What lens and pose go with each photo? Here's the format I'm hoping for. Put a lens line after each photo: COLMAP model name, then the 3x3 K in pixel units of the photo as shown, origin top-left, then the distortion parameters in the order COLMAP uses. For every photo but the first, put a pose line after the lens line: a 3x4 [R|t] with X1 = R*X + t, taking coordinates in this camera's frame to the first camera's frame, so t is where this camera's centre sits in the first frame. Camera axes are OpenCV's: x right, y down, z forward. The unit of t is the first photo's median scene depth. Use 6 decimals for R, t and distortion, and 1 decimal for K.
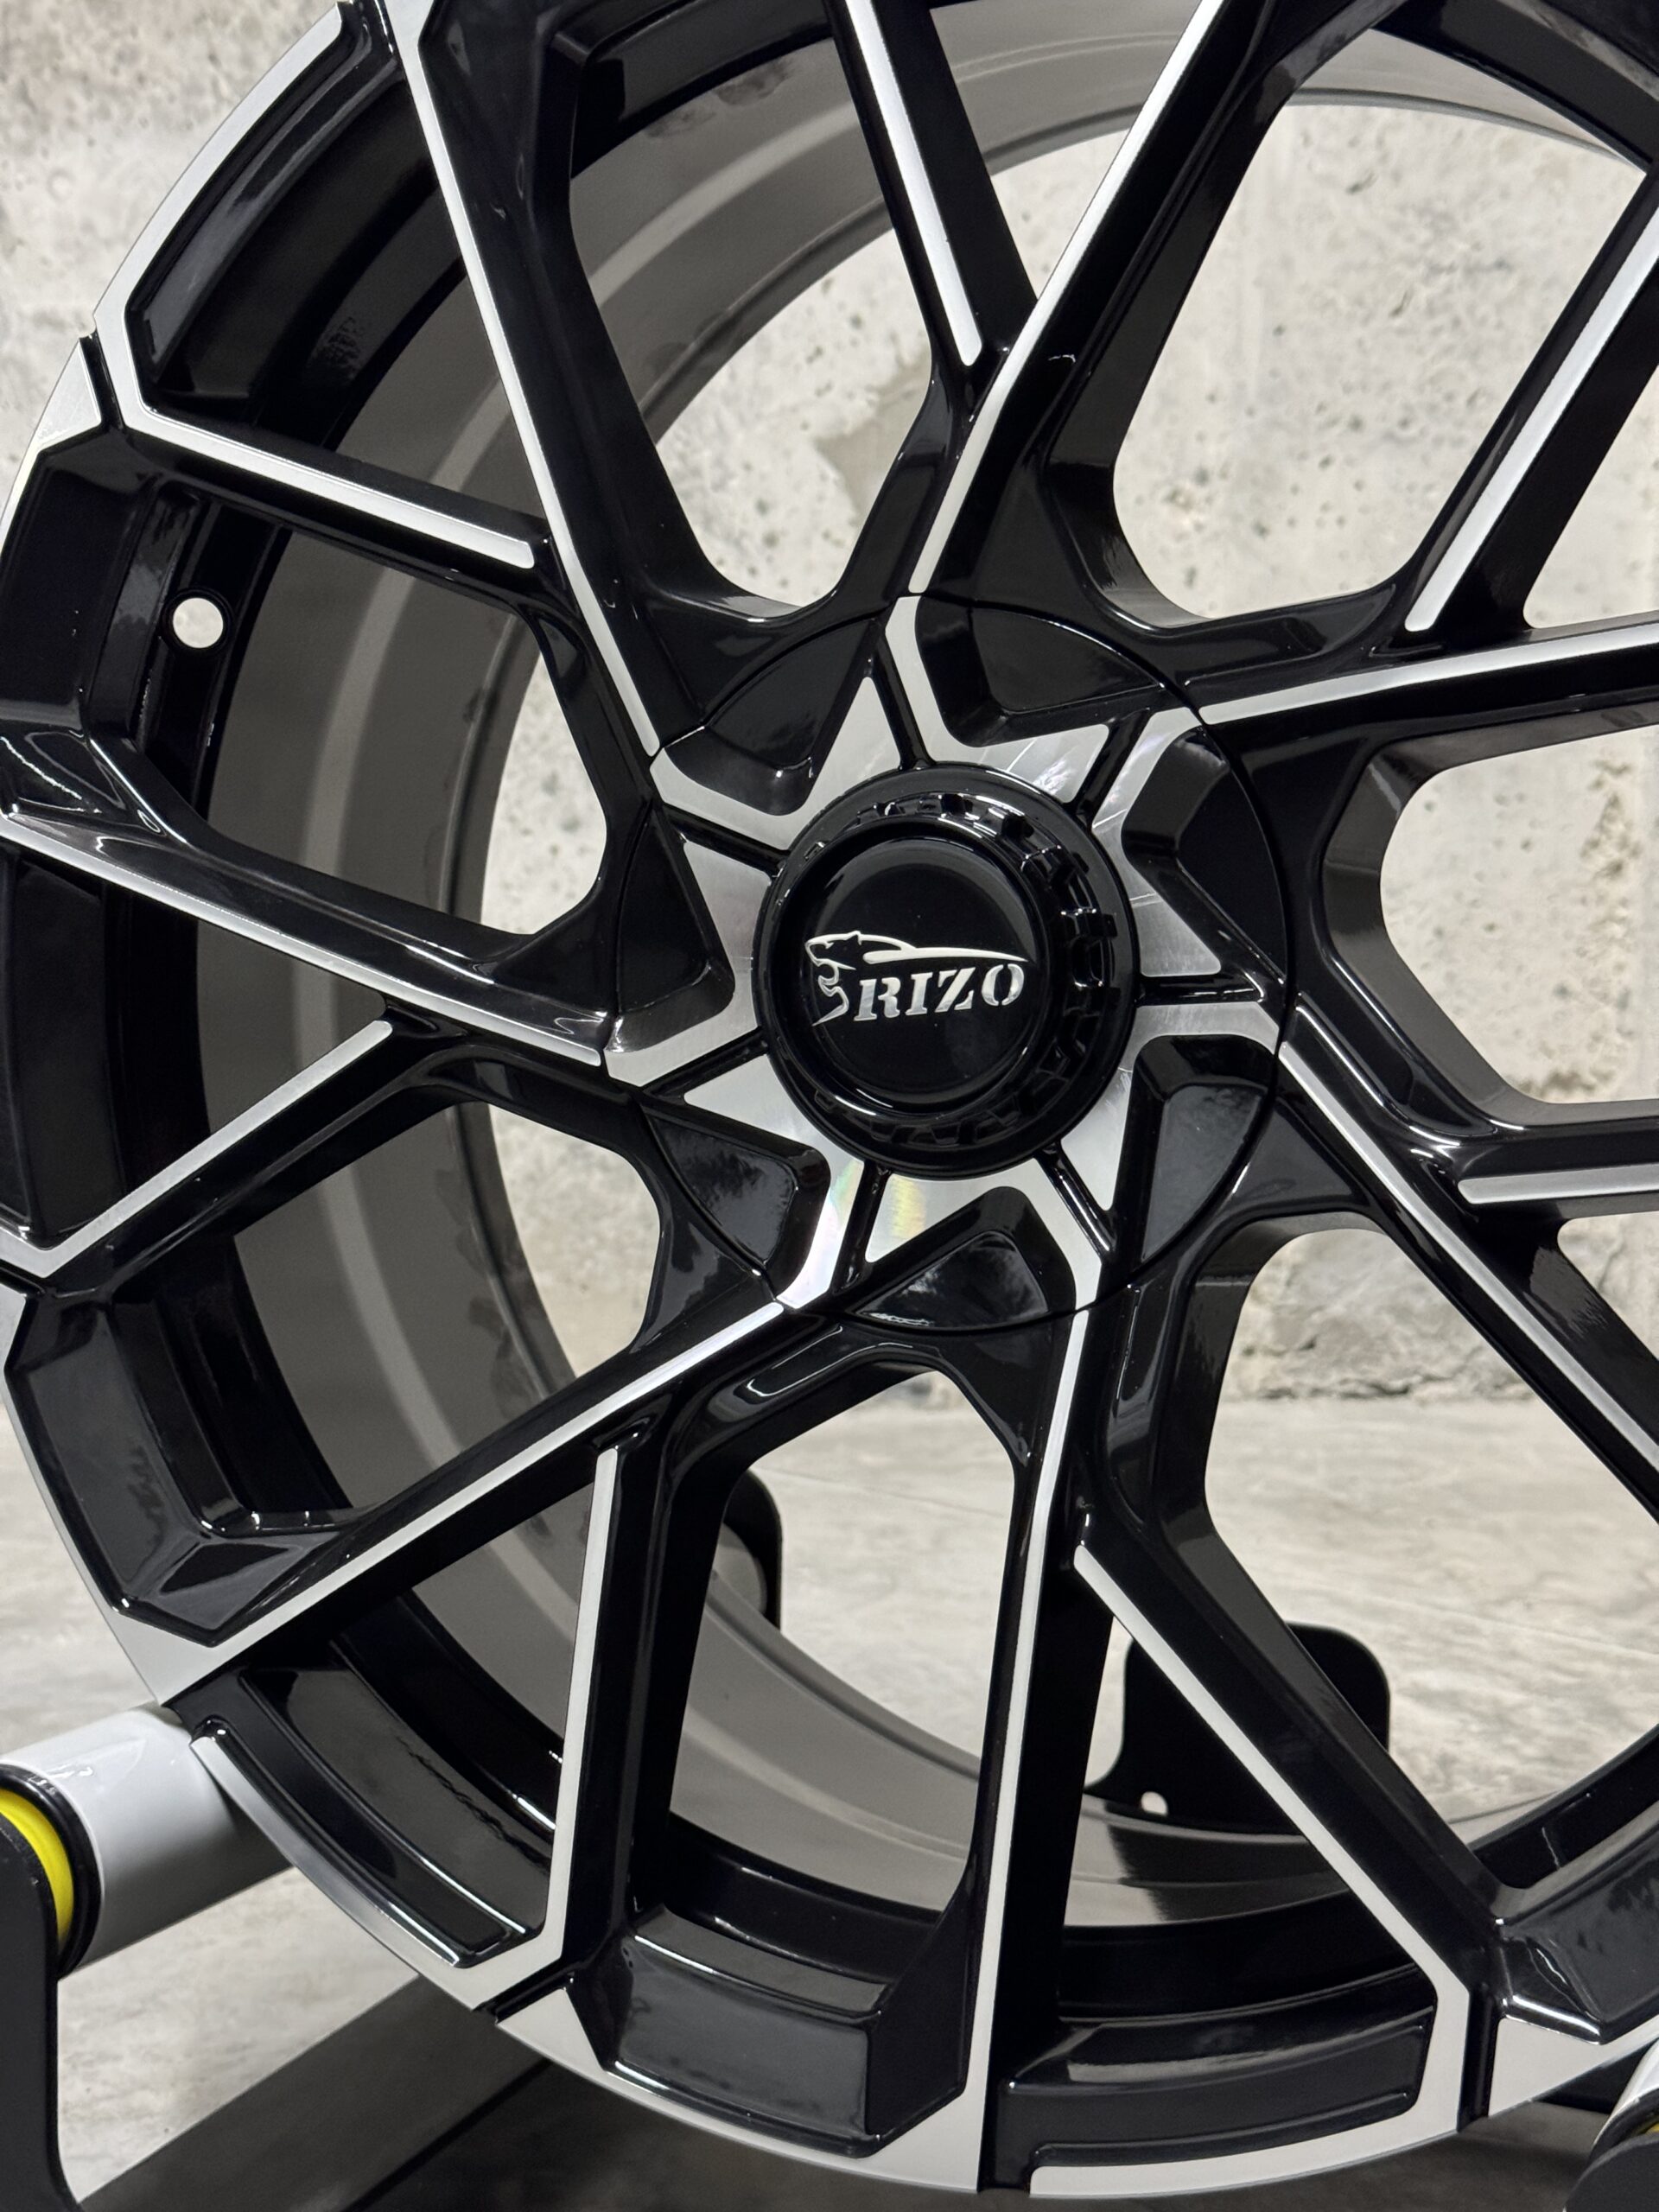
lens RADIAL K [[3139.7, 0, 814.4], [0, 3139.7, 1100.5], [0, 0, 1]] dist [0.079781, 0.000000]
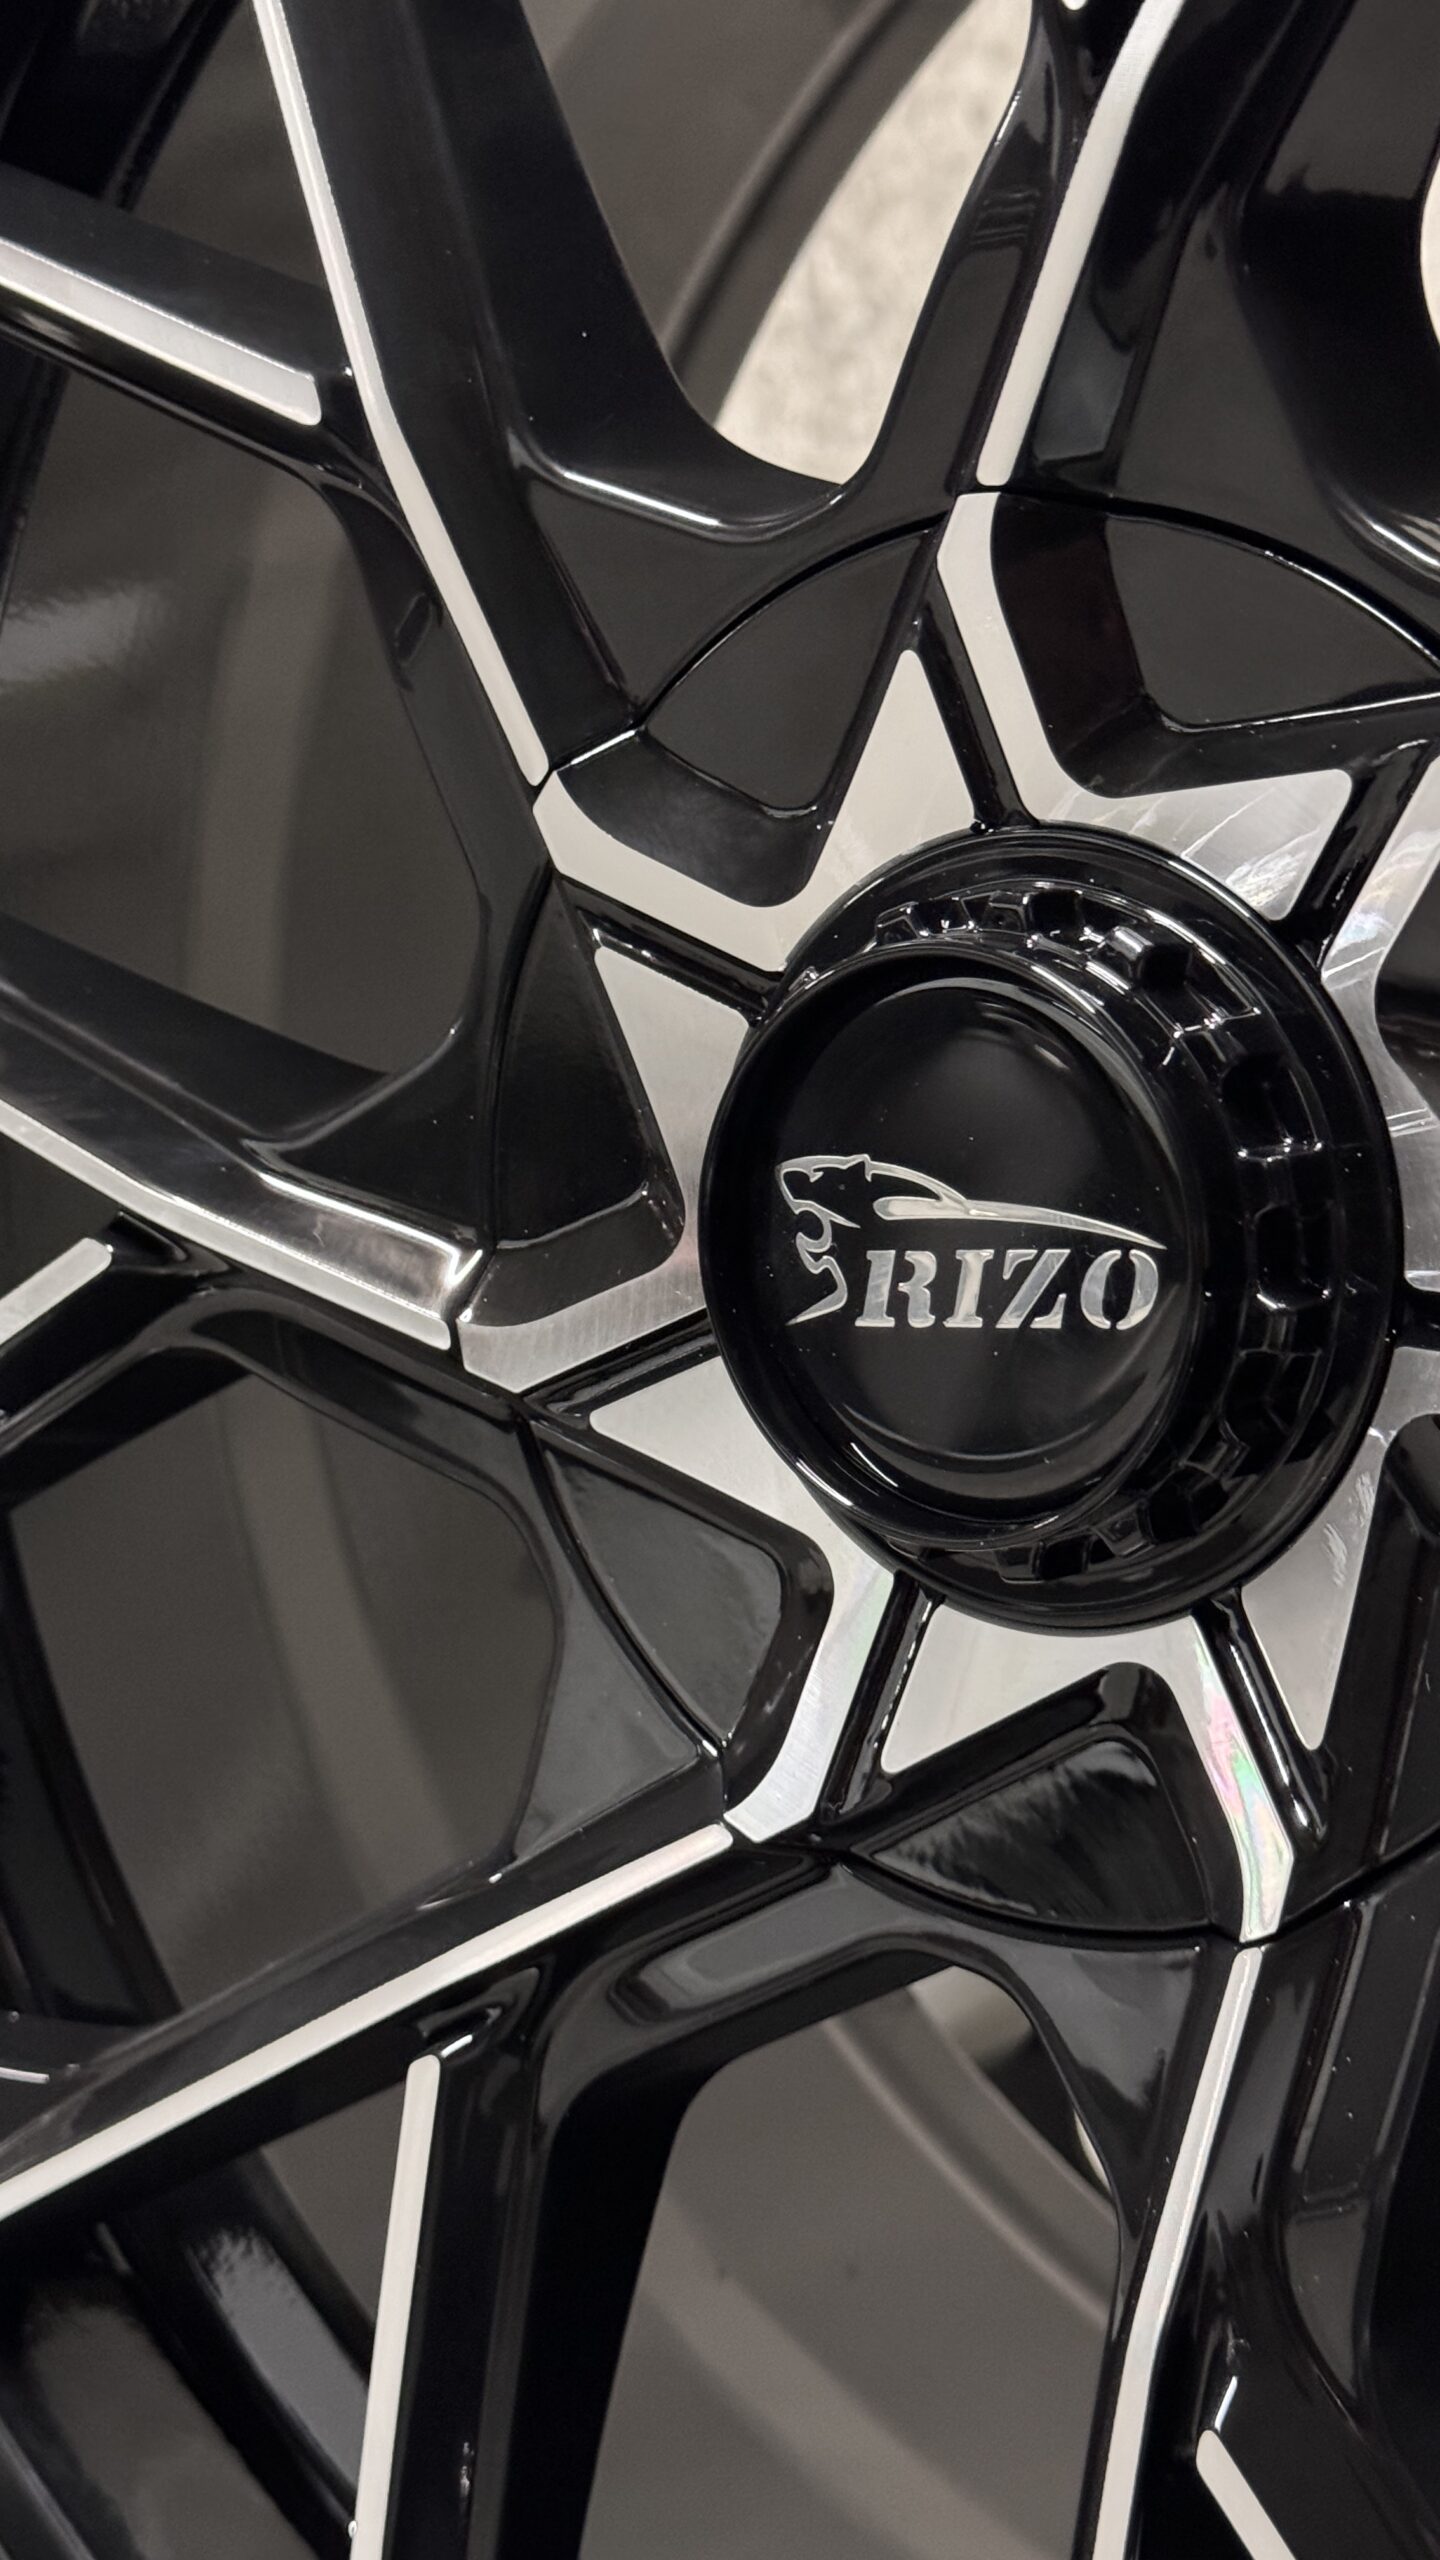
lens RADIAL K [[3692.2, 0, 714.4], [0, 3692.2, 1281.2], [0, 0, 1]] dist [0.112302, 0.000000]
pose [[0.969503, 0.051807, -0.239540, 0.132335], [-0.025193, 0.993291, 0.112861, -0.098601], [0.243780, -0.103384, 0.964304, 0.399793]]
